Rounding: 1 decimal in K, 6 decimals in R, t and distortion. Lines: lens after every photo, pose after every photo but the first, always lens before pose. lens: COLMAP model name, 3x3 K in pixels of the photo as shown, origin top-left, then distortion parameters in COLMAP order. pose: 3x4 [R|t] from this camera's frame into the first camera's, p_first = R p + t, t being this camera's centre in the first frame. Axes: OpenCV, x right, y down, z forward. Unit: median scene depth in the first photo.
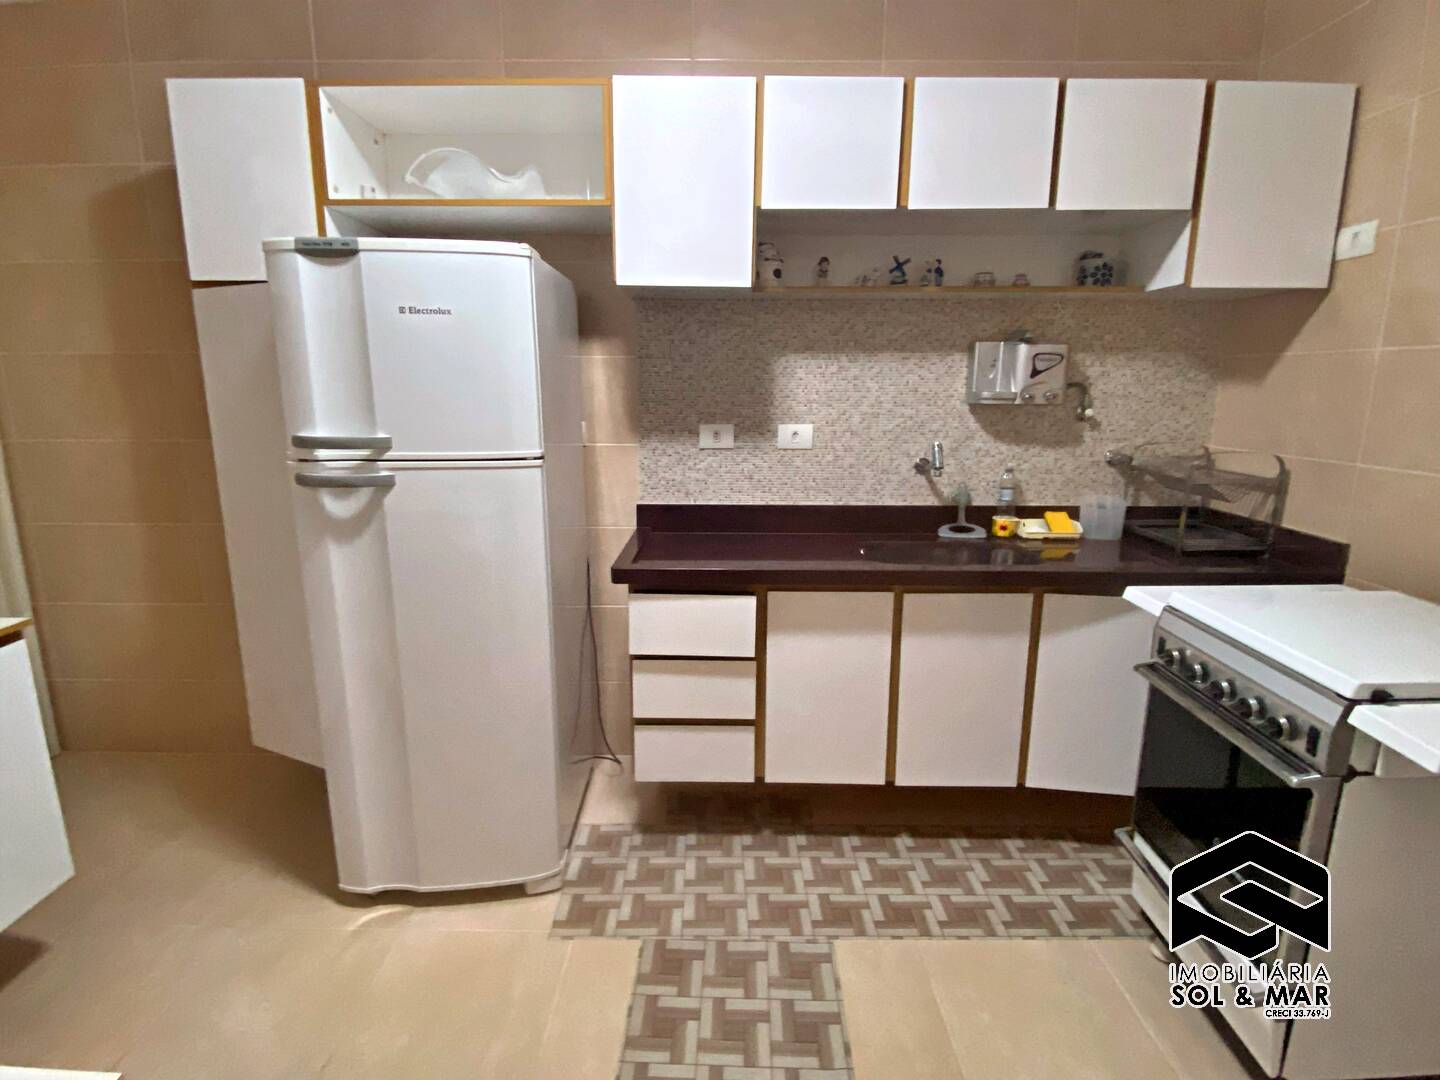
lens RADIAL K [[714.7, 0, 716.3], [0, 714.7, 531.6], [0, 0, 1]] dist [0.096775, -0.081567]
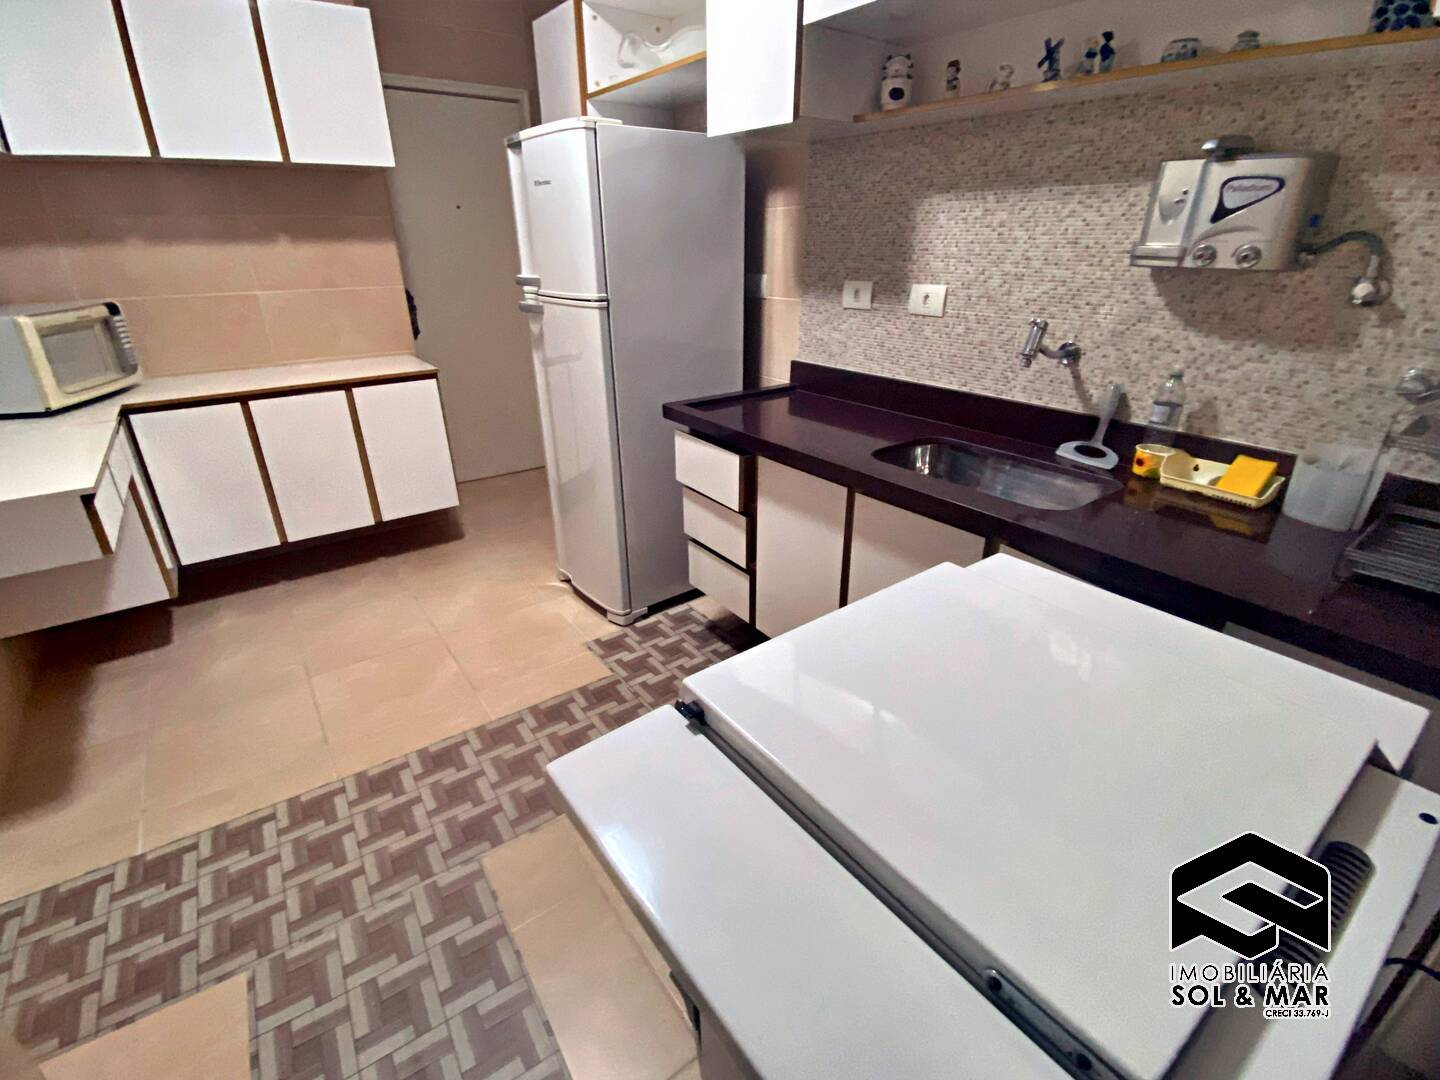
lens RADIAL K [[652.5, 0, 717.7], [0, 652.5, 533.8], [0, 0, 1]] dist [0.042044, -0.036255]
pose [[0.604853, 0.320880, -0.728827, 0.633013], [-0.153755, 0.945060, 0.288480, -0.058783], [0.781353, -0.062427, 0.620960, 0.309128]]
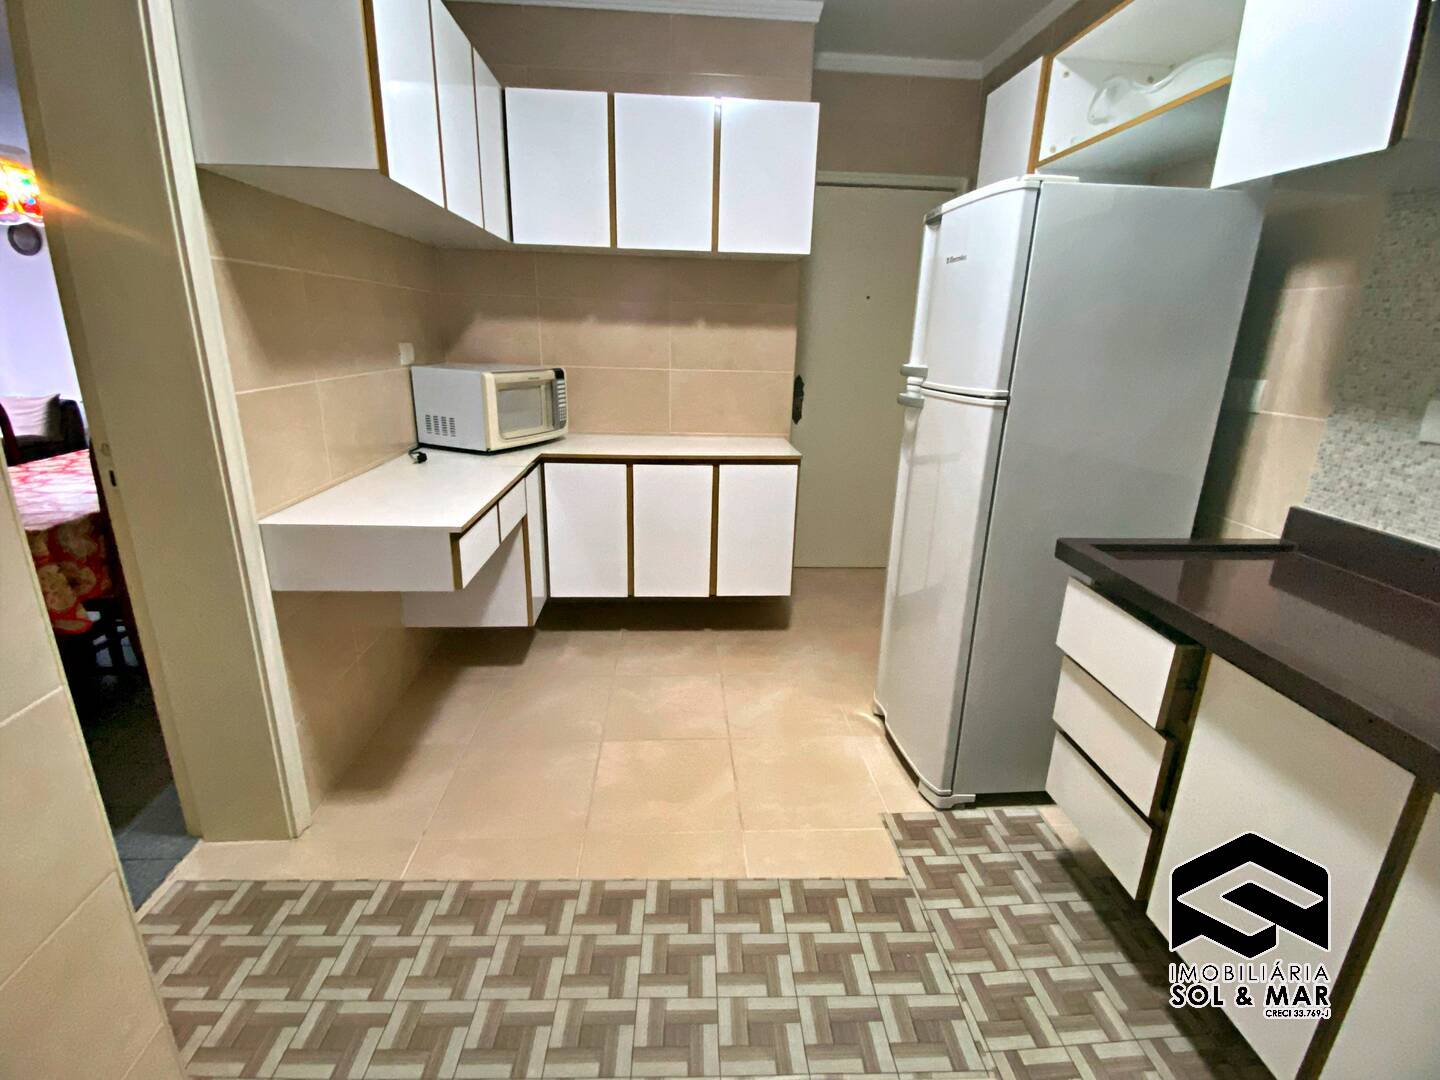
lens RADIAL K [[652.5, 0, 717.7], [0, 652.5, 533.8], [0, 0, 1]] dist [0.042044, -0.036255]
pose [[0.077796, 0.288987, -0.954167, 0.472176], [-0.224099, 0.937644, 0.265712, -0.060114], [0.971456, 0.193157, 0.137707, 0.398753]]
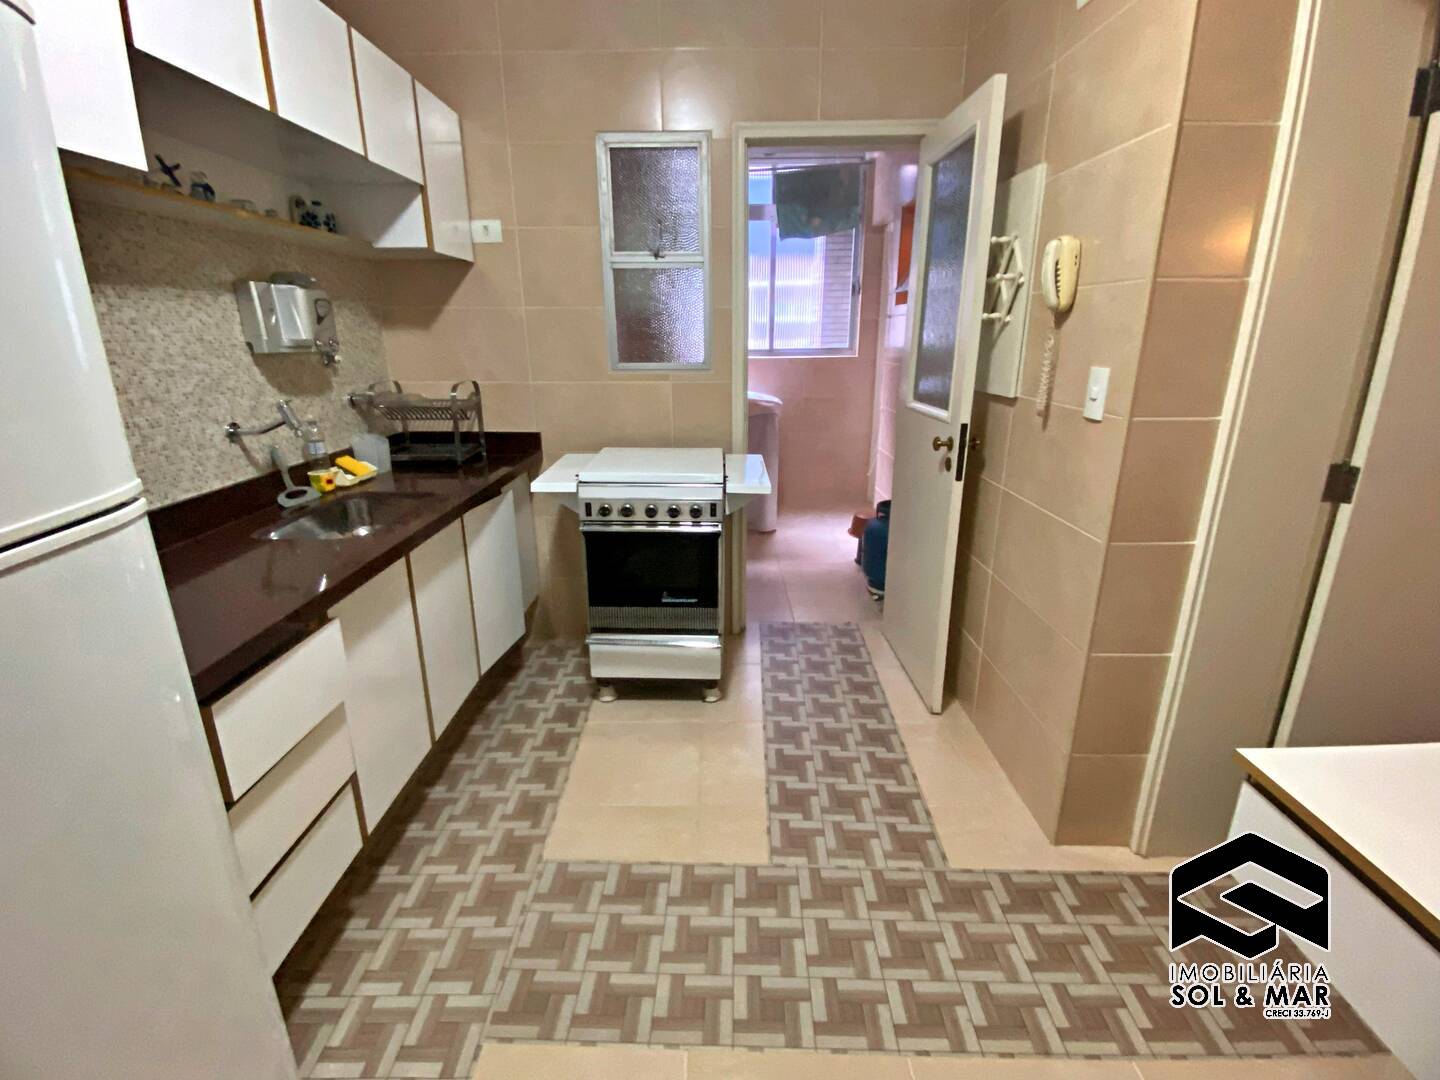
lens RADIAL K [[672.6, 0, 708.0], [0, 672.6, 533.1], [0, 0, 1]] dist [0.014709, -0.011145]
pose [[0.003904, -0.293487, 0.955955, -0.492315], [0.208057, 0.935281, 0.286291, -0.094581], [-0.978109, 0.197775, 0.064713, 0.458928]]
